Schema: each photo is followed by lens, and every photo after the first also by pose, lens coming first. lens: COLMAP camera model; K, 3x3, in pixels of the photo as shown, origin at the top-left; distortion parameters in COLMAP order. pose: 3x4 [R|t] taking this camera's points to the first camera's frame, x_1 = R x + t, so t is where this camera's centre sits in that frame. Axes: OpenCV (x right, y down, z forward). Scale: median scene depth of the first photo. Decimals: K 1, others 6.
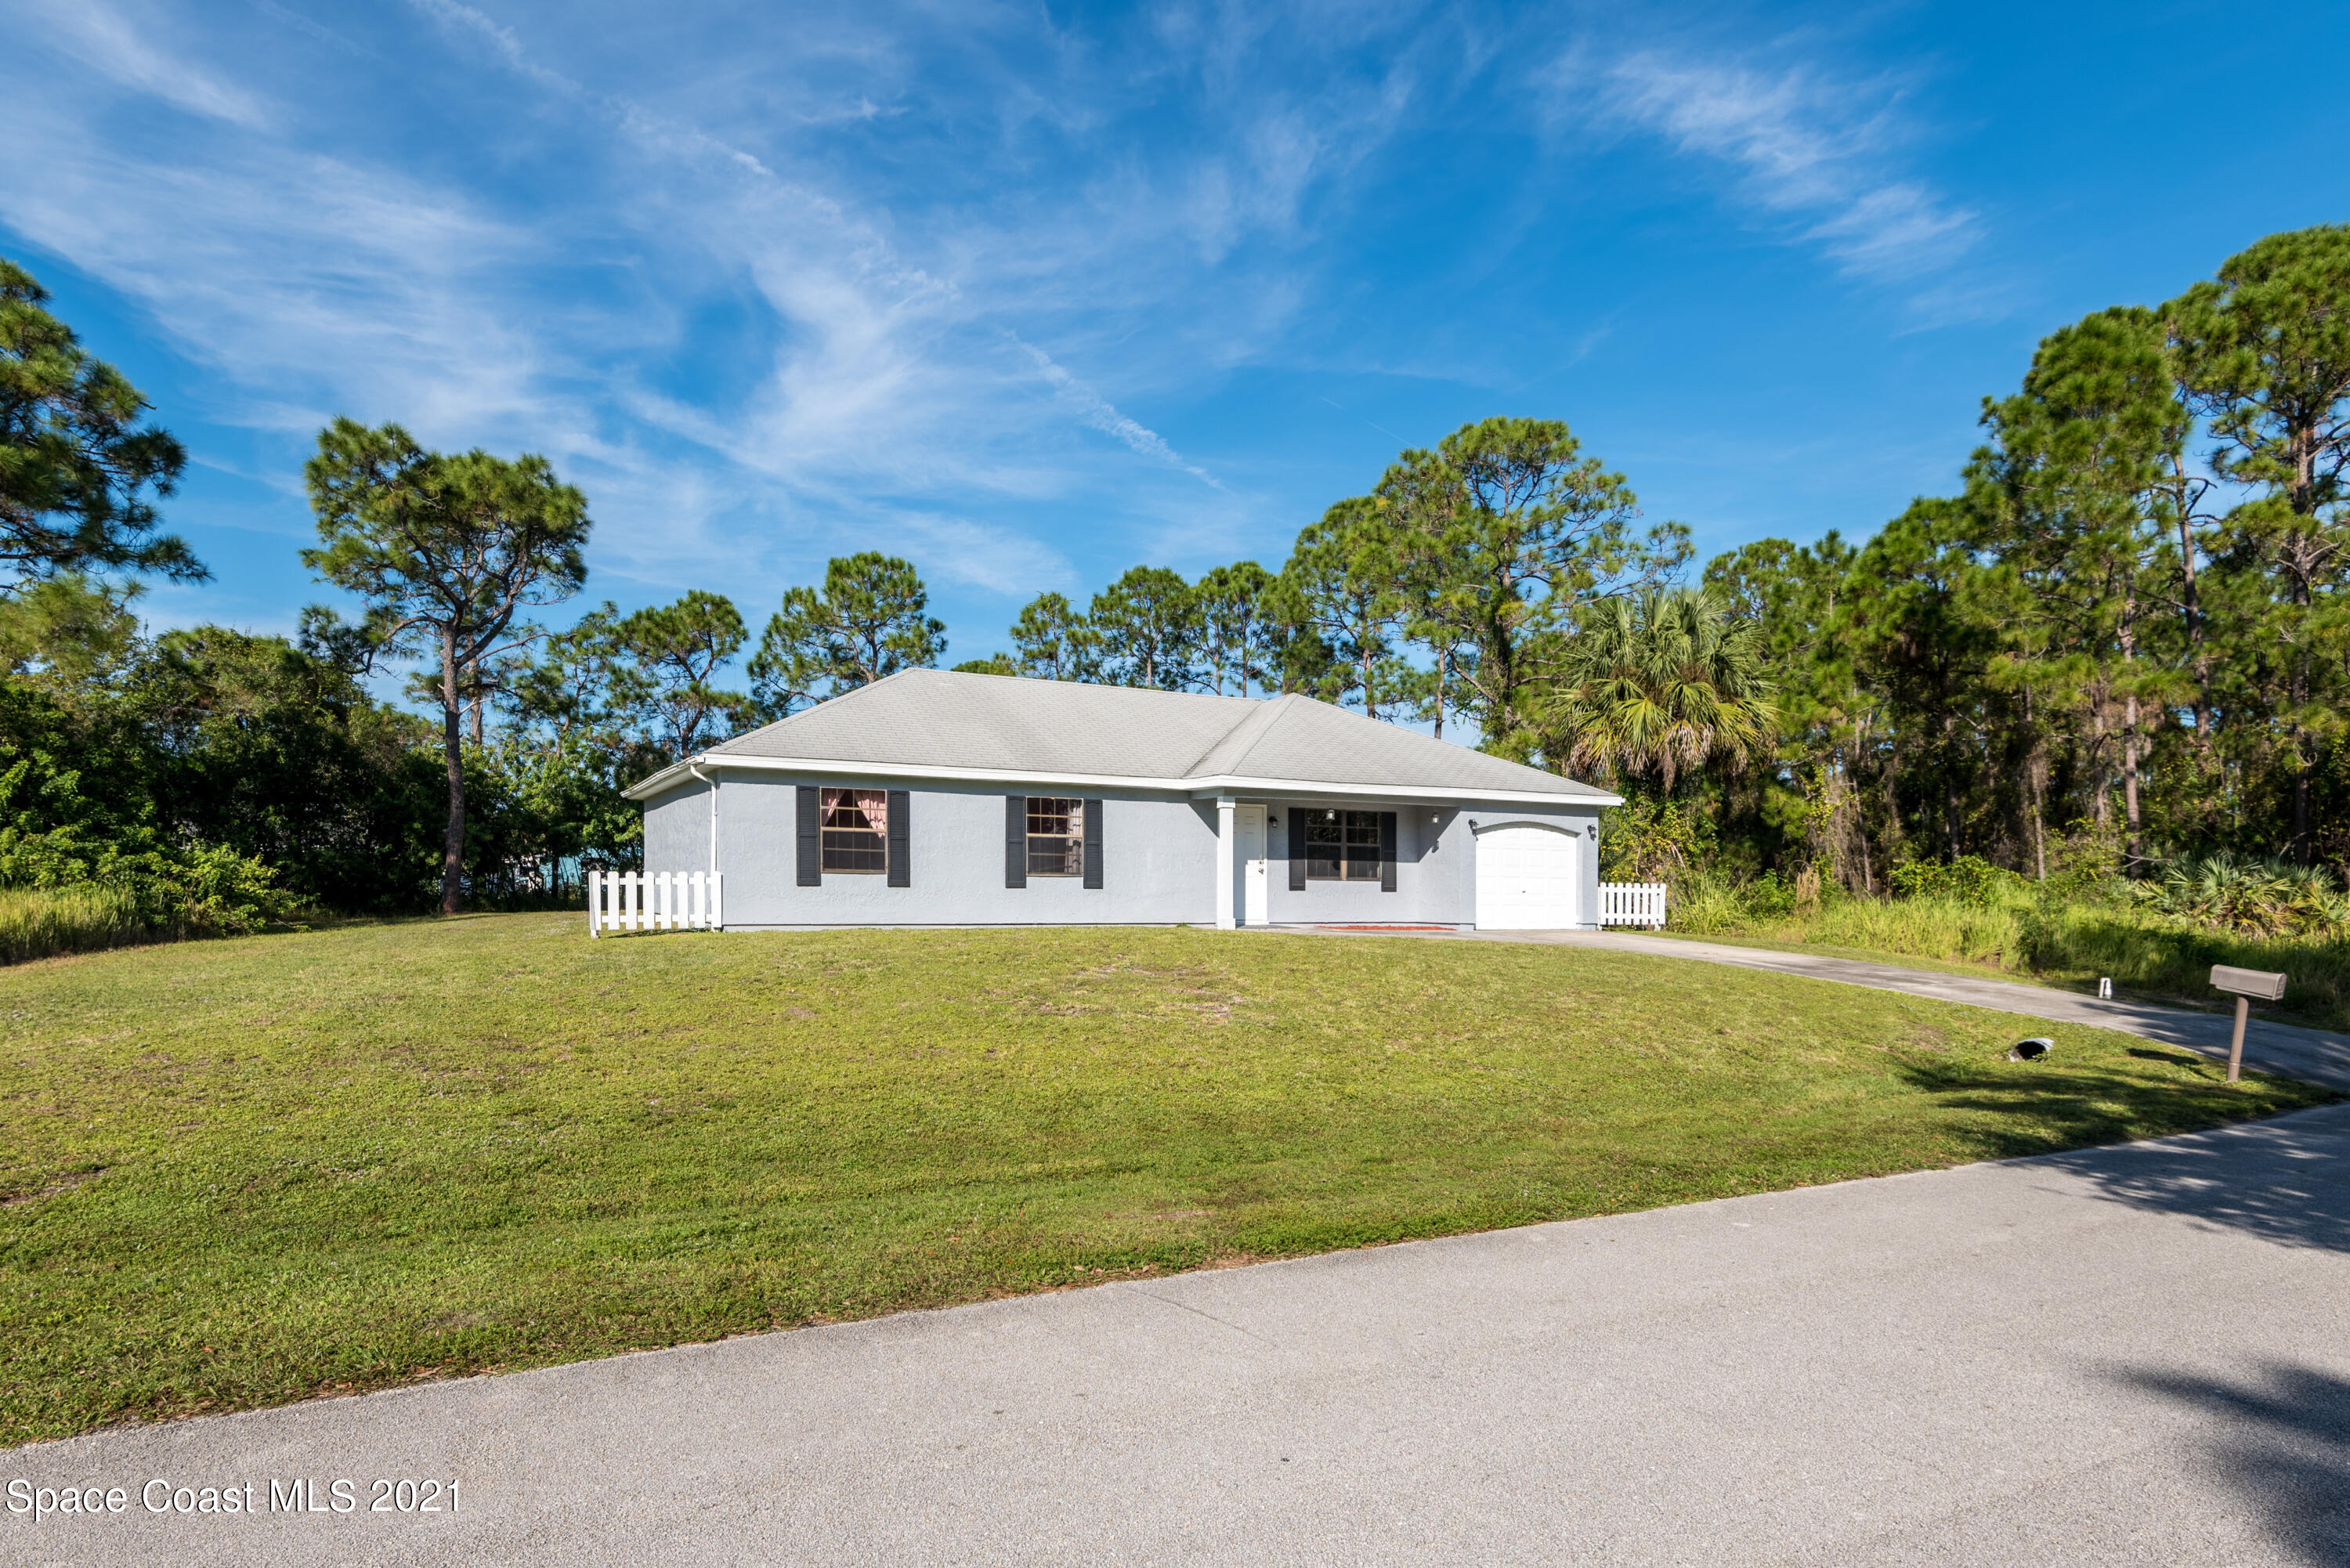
lens RADIAL K [[1150.5, 0, 1177.0], [0, 1150.5, 814.1], [0, 0, 1]] dist [0.029725, -0.000044]
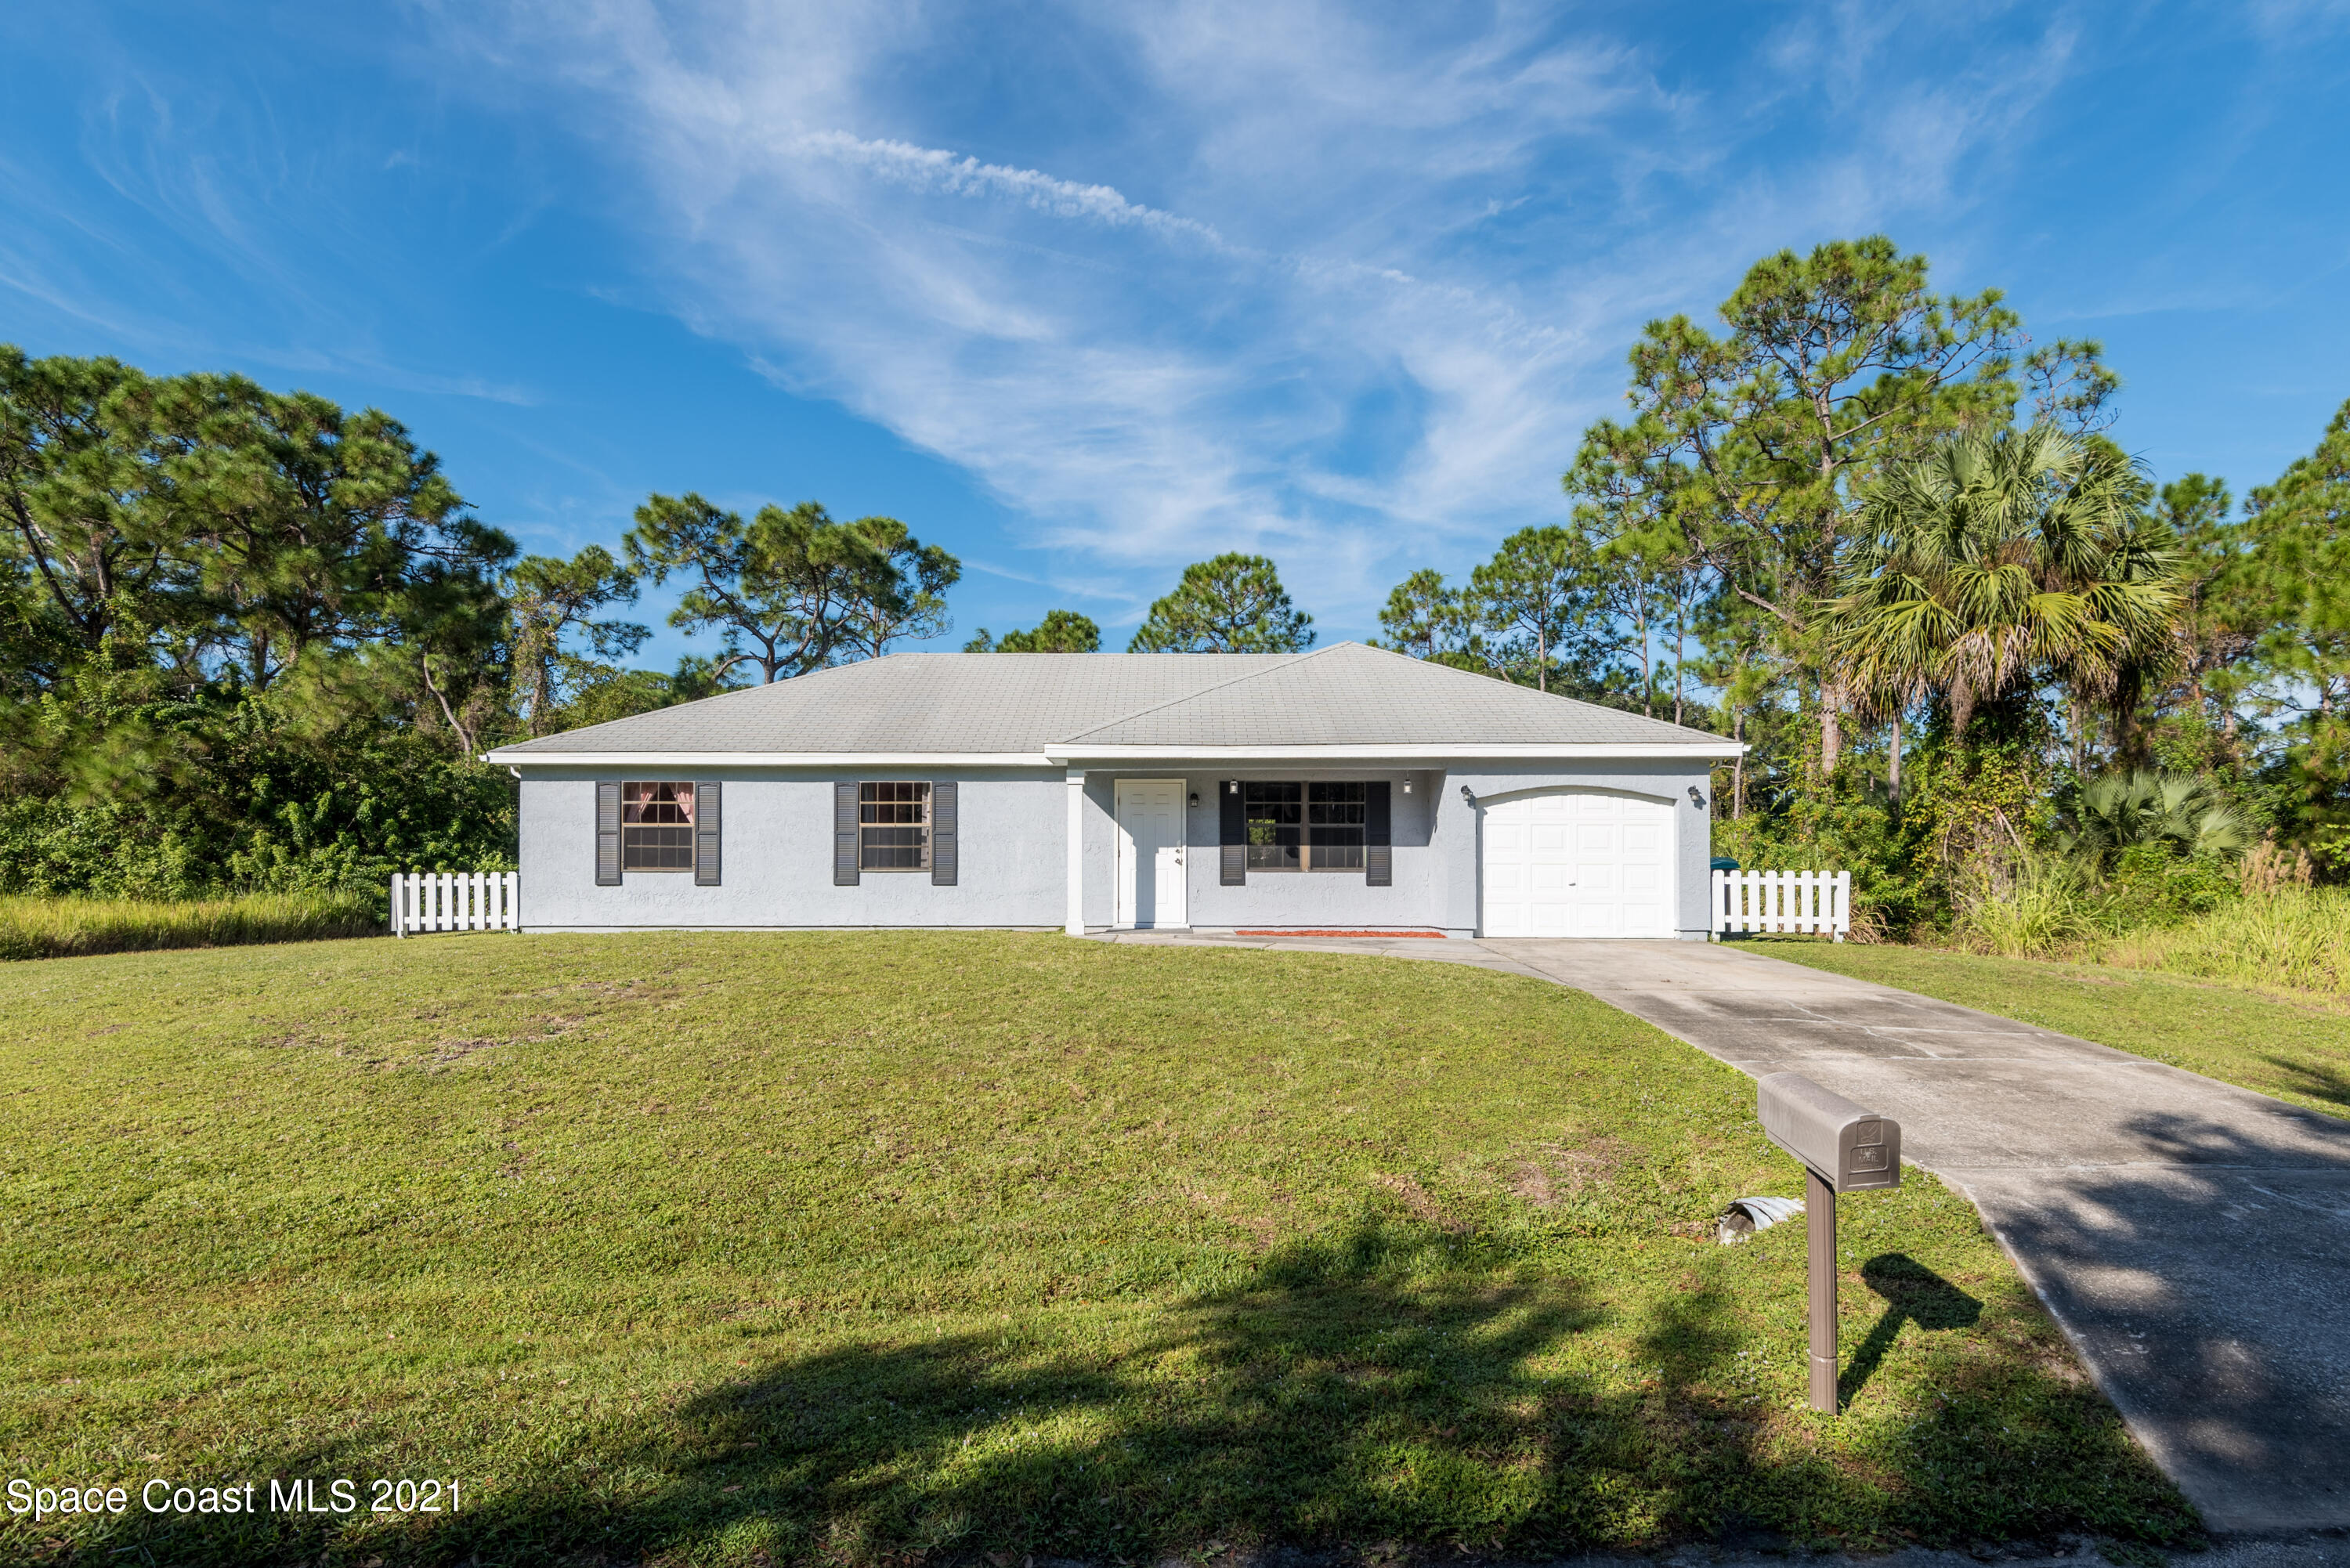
lens RADIAL K [[1147.5, 0, 1175.0], [0, 1147.5, 784.0], [0, 0, 1]] dist [0.050754, -0.000261]
pose [[0.900484, -0.046628, -0.432381, 0.403174], [0.035854, 0.998811, -0.033042, 0.020952], [0.433408, 0.014251, 0.901085, 0.262313]]
